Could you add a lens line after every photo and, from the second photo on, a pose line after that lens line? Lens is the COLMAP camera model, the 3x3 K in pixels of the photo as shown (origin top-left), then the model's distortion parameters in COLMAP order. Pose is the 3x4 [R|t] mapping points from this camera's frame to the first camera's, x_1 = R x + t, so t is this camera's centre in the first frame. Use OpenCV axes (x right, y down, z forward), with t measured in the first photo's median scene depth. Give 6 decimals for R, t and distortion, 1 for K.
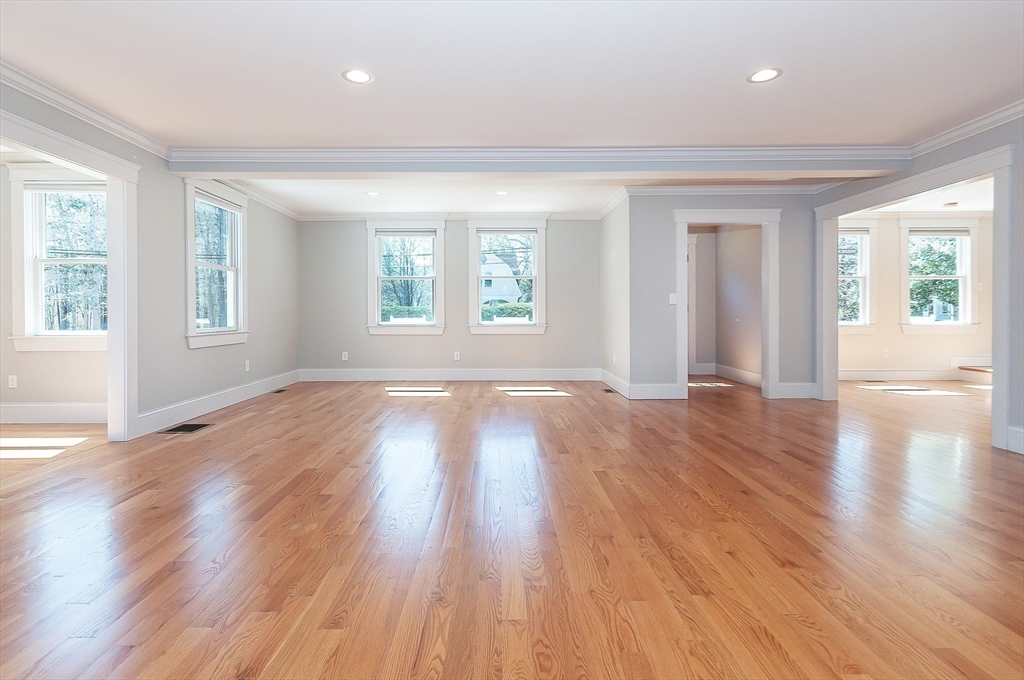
lens RADIAL K [[502.1, 0, 493.7], [0, 502.1, 327.6], [0, 0, 1]] dist [0.001435, -0.000155]
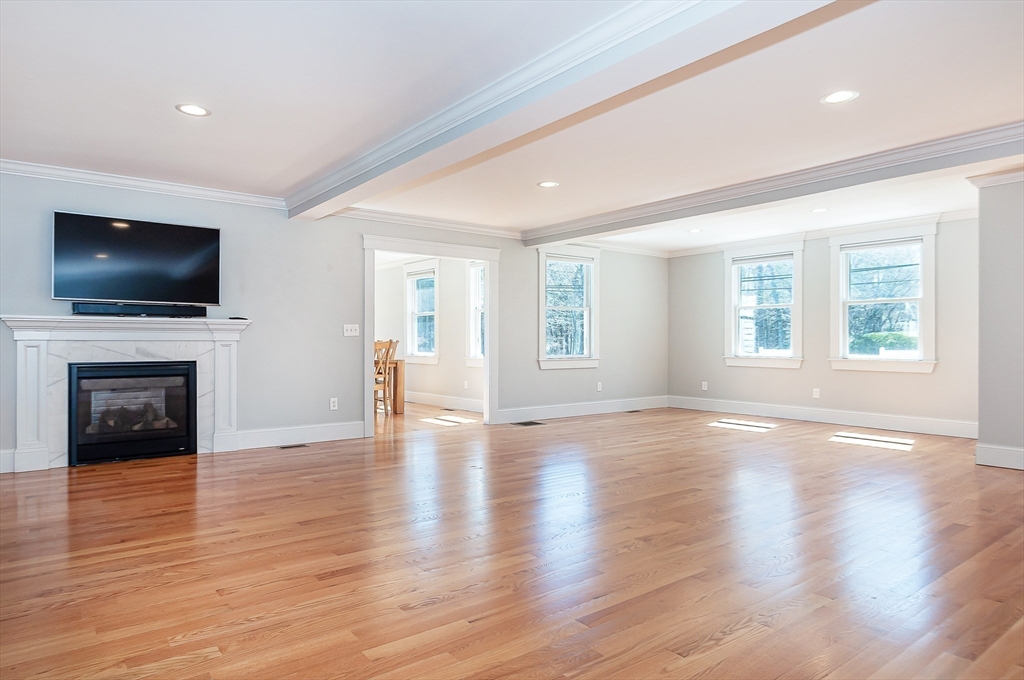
lens RADIAL K [[620.2, 0, 512.0], [0, 620.2, 340.0], [0, 0, 1]] dist [-0.002492, -0.000354]
pose [[0.616647, 0.001892, -0.787238, 0.587695], [-0.025280, 0.999529, -0.017399, -0.006116], [0.786834, 0.030630, 0.616404, -0.105327]]
